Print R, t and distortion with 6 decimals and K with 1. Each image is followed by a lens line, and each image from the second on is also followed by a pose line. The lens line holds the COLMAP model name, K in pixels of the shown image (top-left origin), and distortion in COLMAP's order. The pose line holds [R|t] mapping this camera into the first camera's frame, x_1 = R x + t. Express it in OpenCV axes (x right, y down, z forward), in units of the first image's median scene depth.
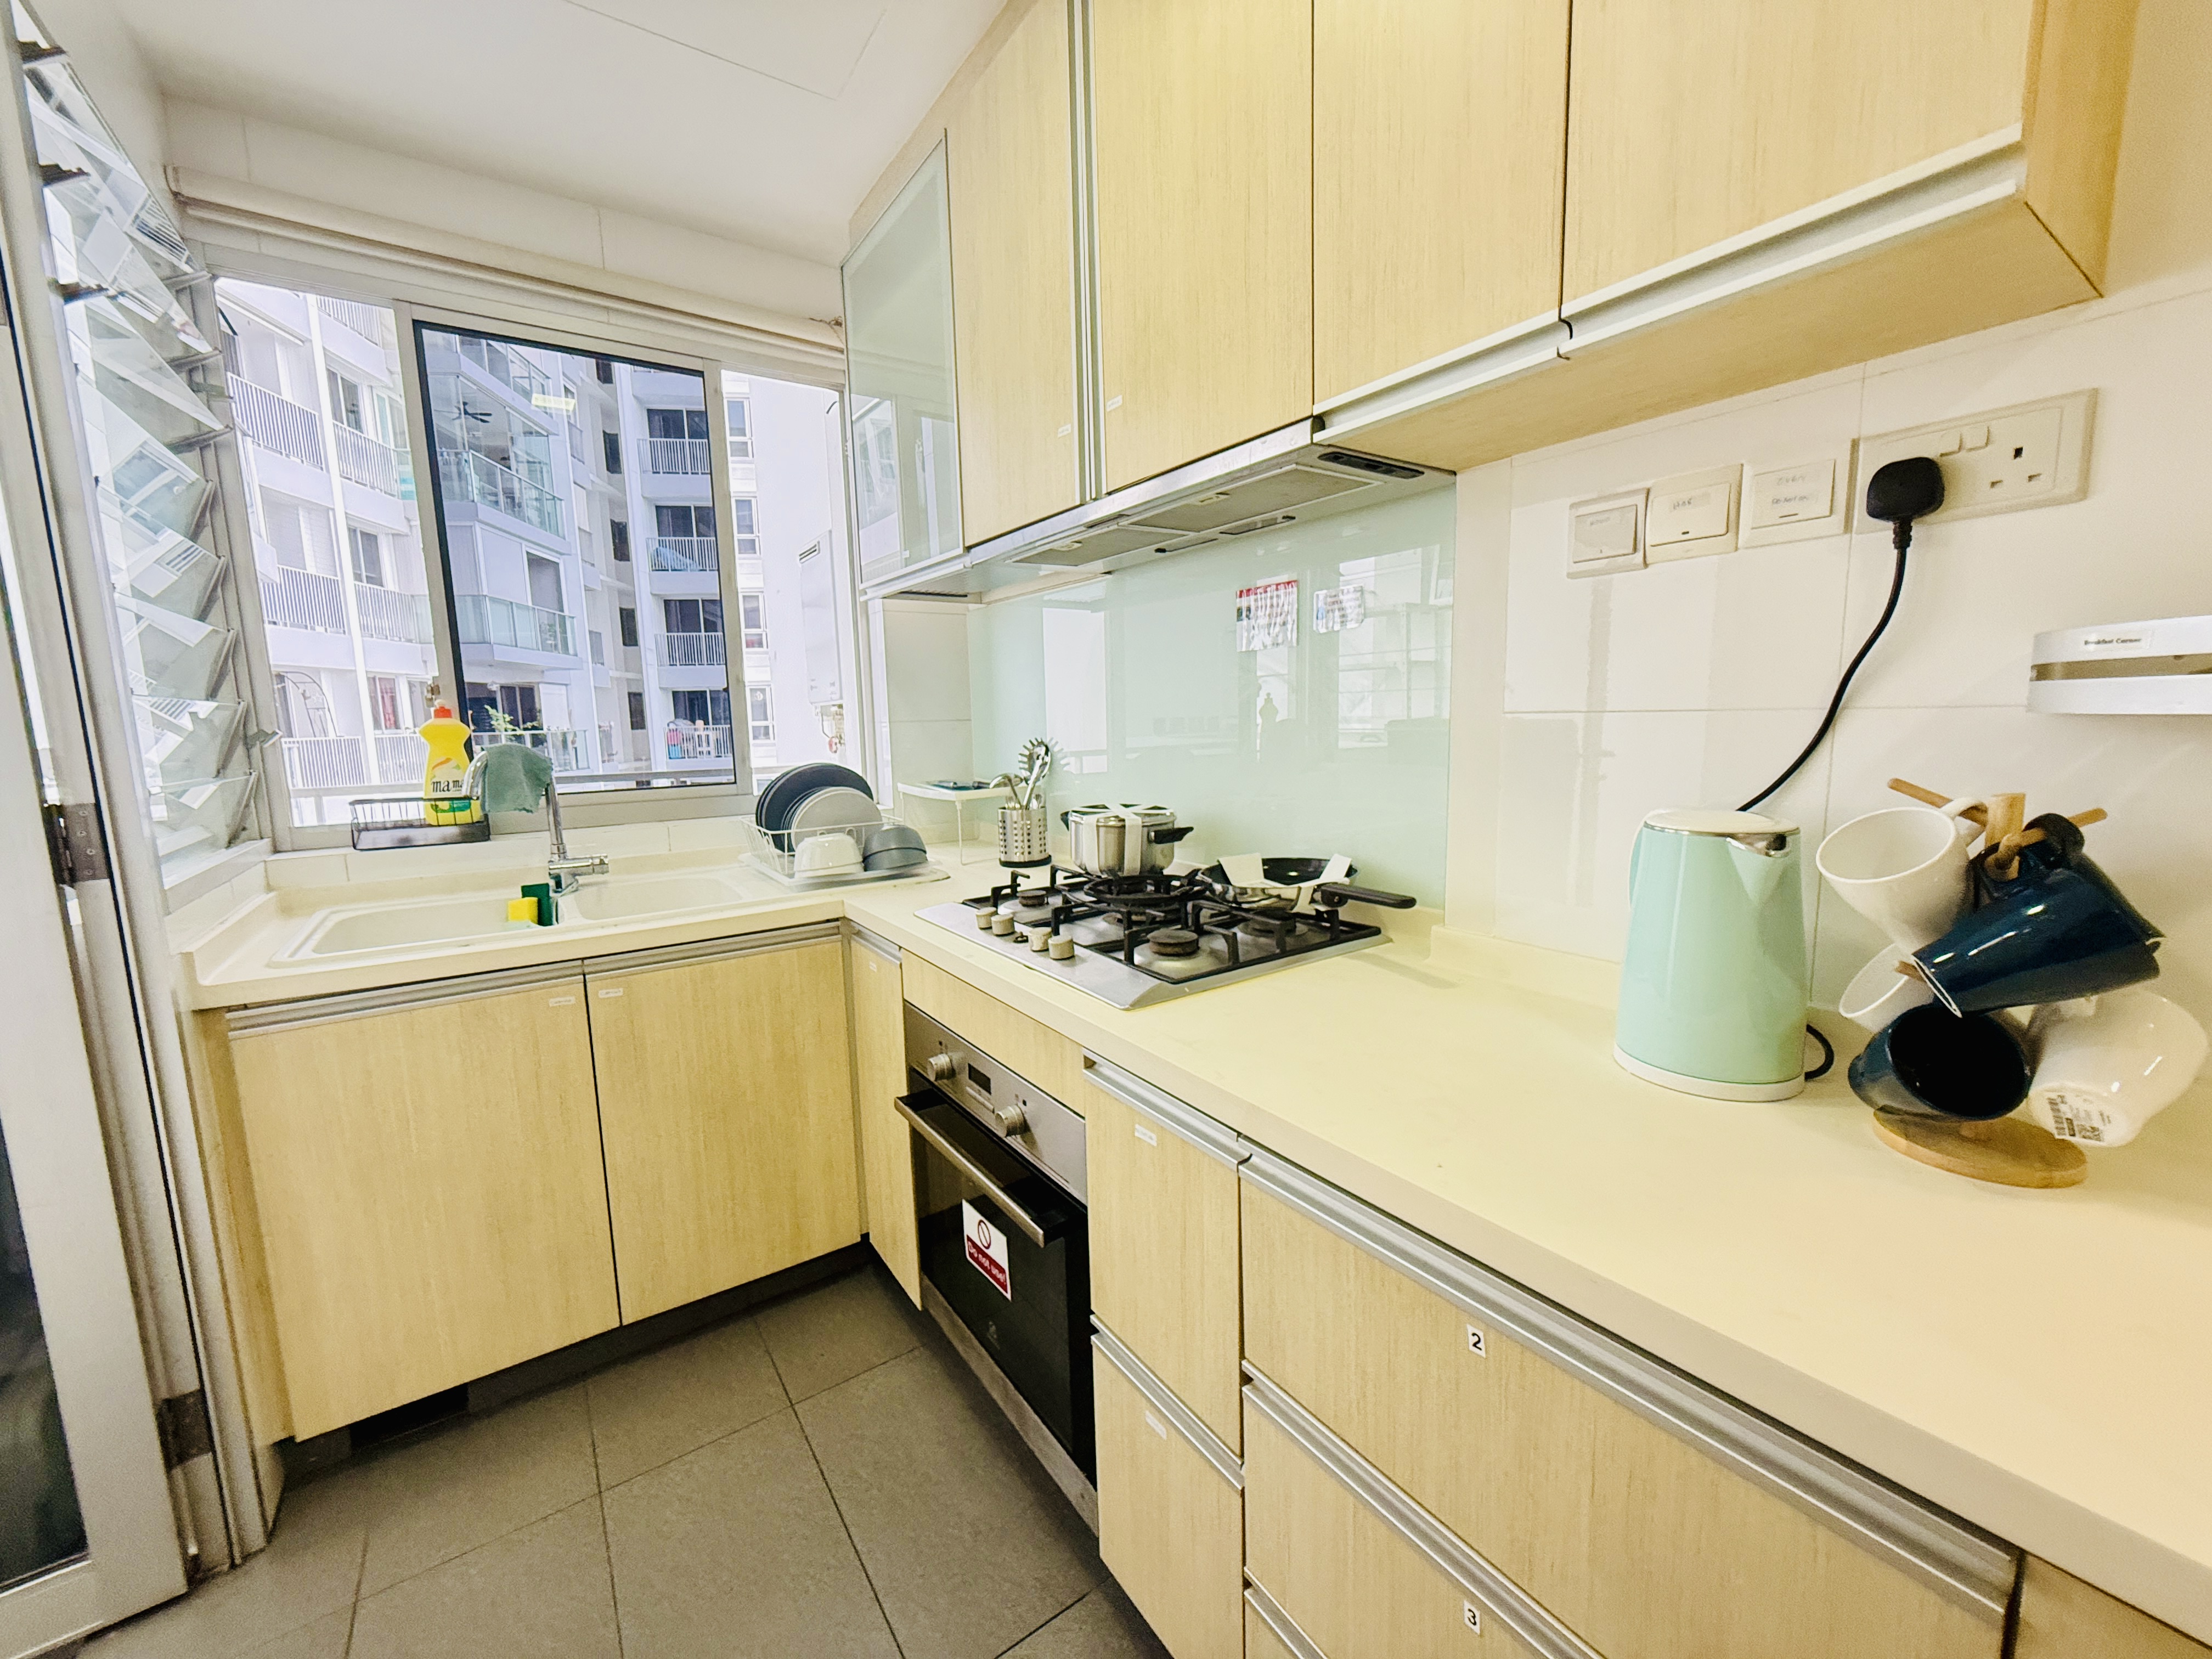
lens RADIAL K [[878.6, 0, 1110.0], [0, 878.6, 832.8], [0, 0, 1]] dist [-0.000402, -0.000353]
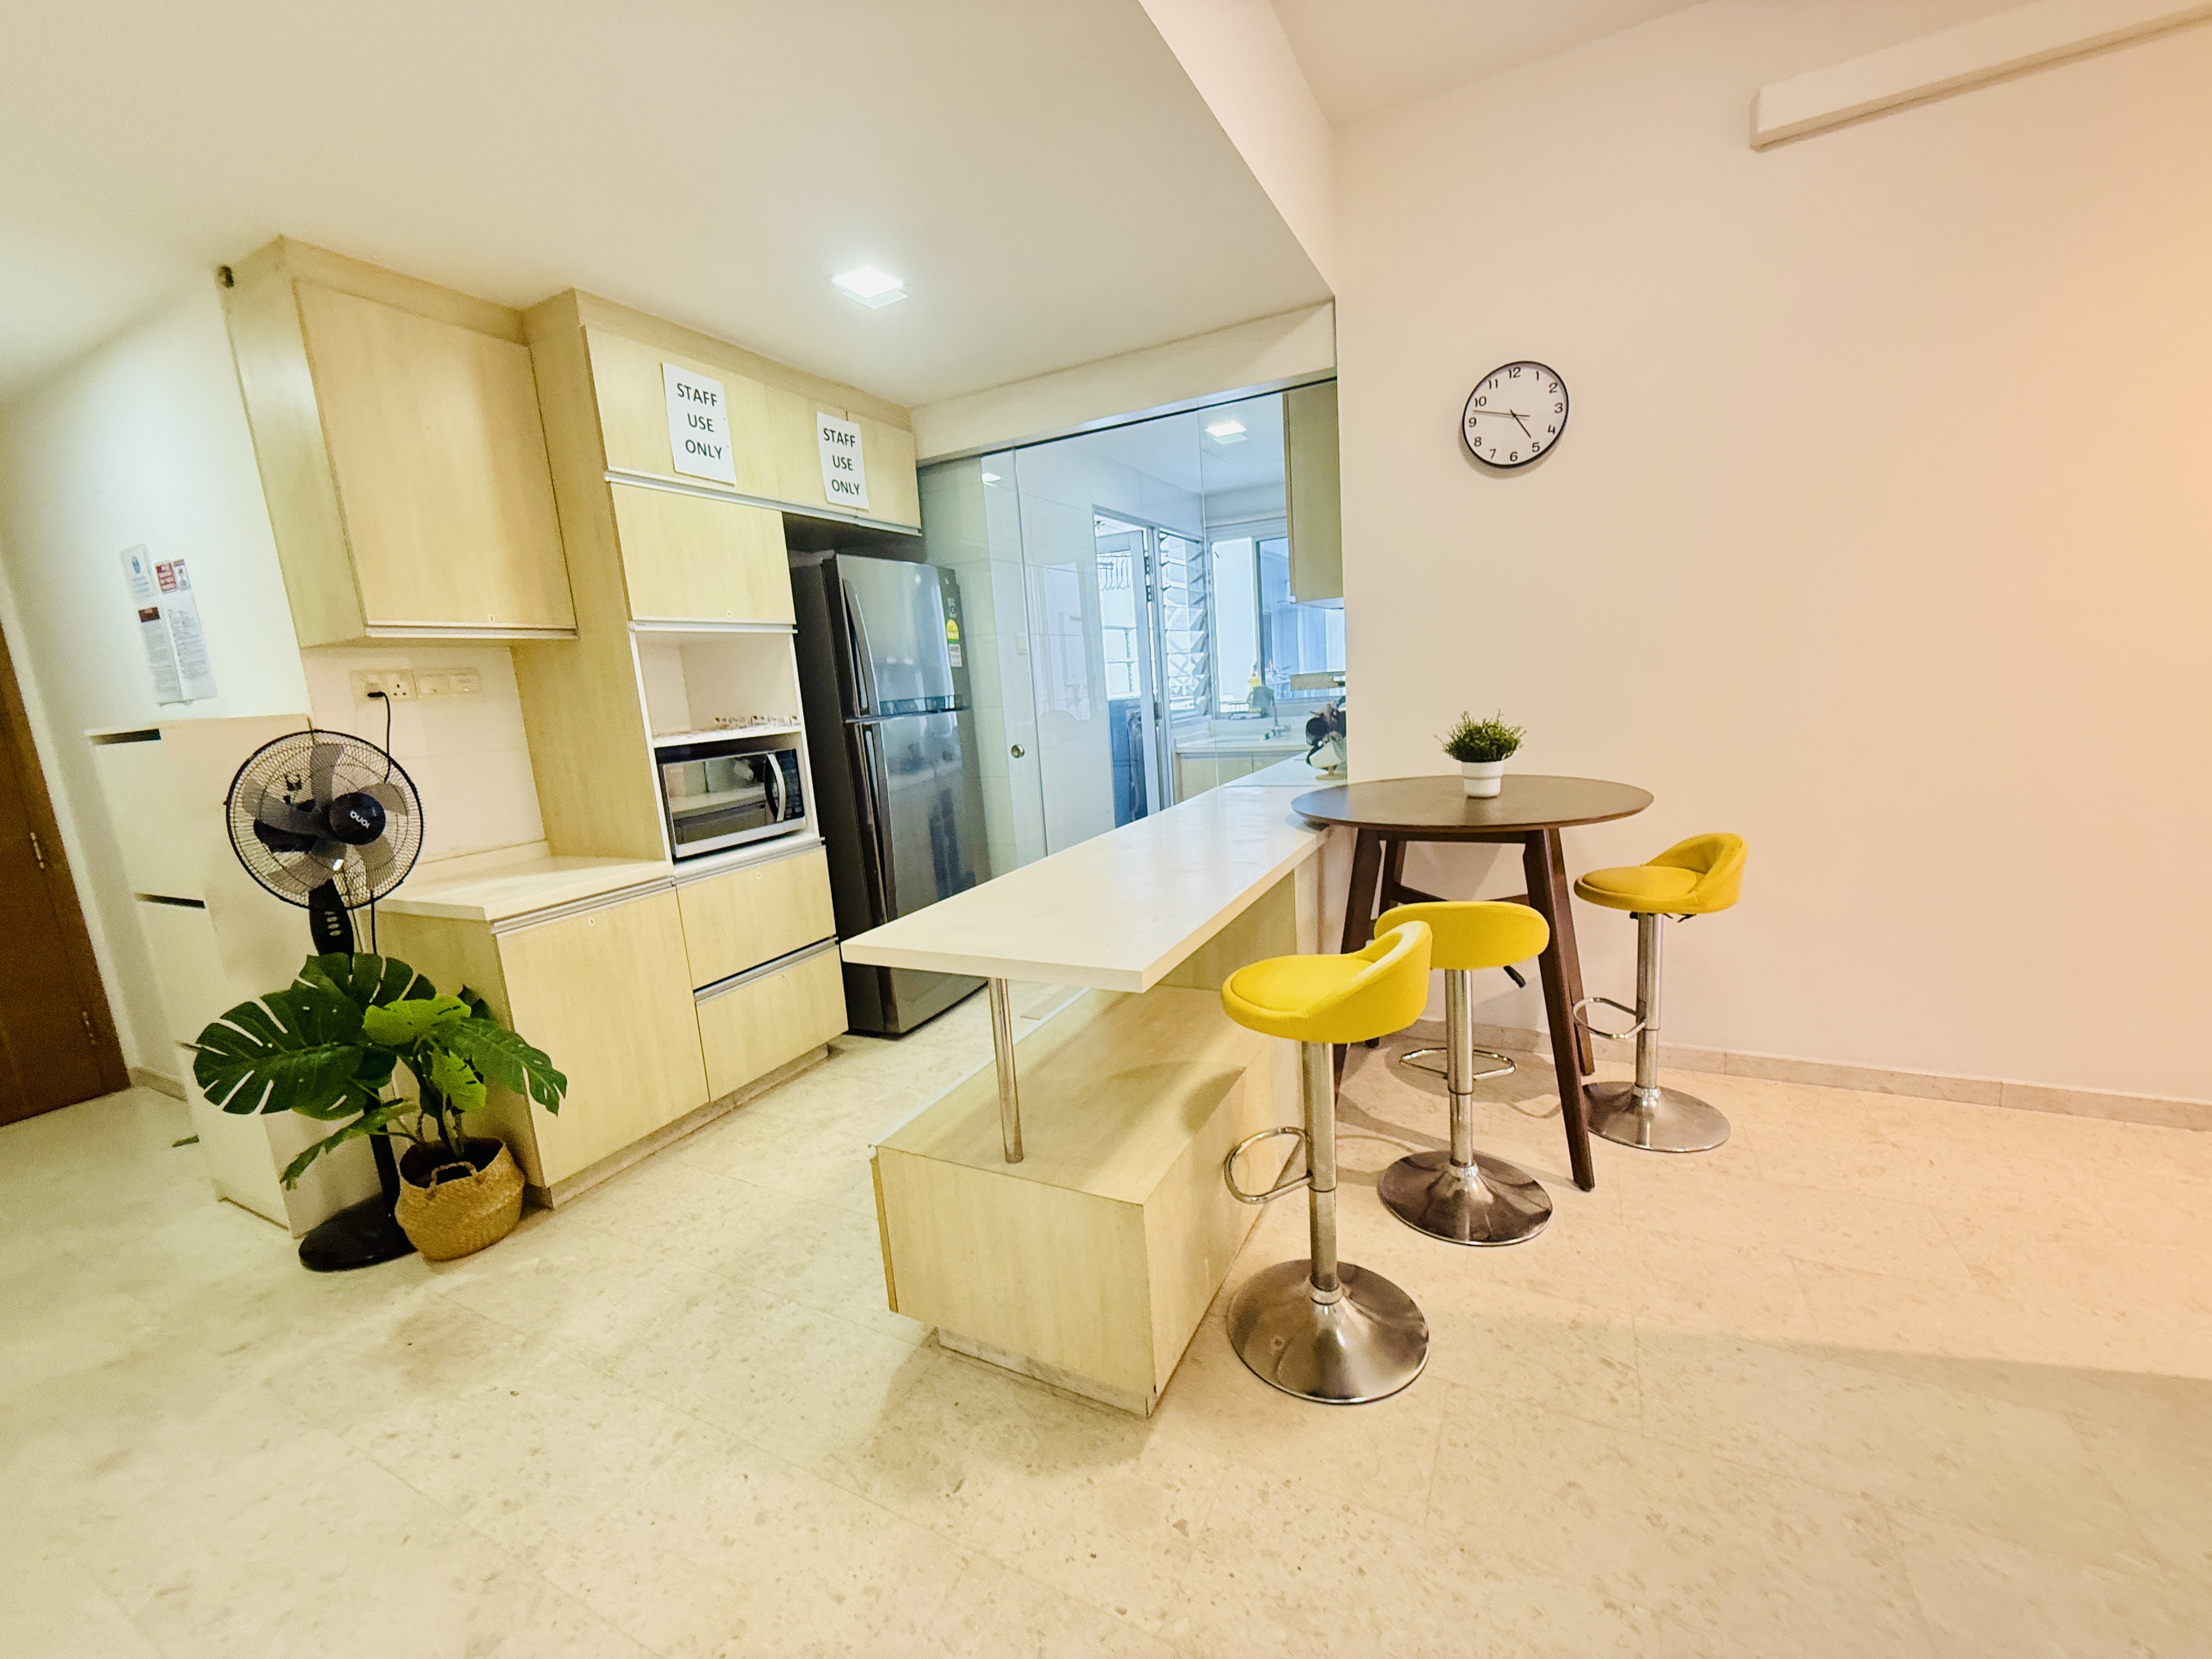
lens RADIAL K [[878.6, 0, 1110.0], [0, 878.6, 832.8], [0, 0, 1]] dist [-0.000402, -0.000353]
pose [[0.606342, 0.121804, -0.785820, 1.524182], [-0.051628, 0.992144, 0.113948, 0.097029], [0.793527, -0.028521, 0.607867, -1.303870]]
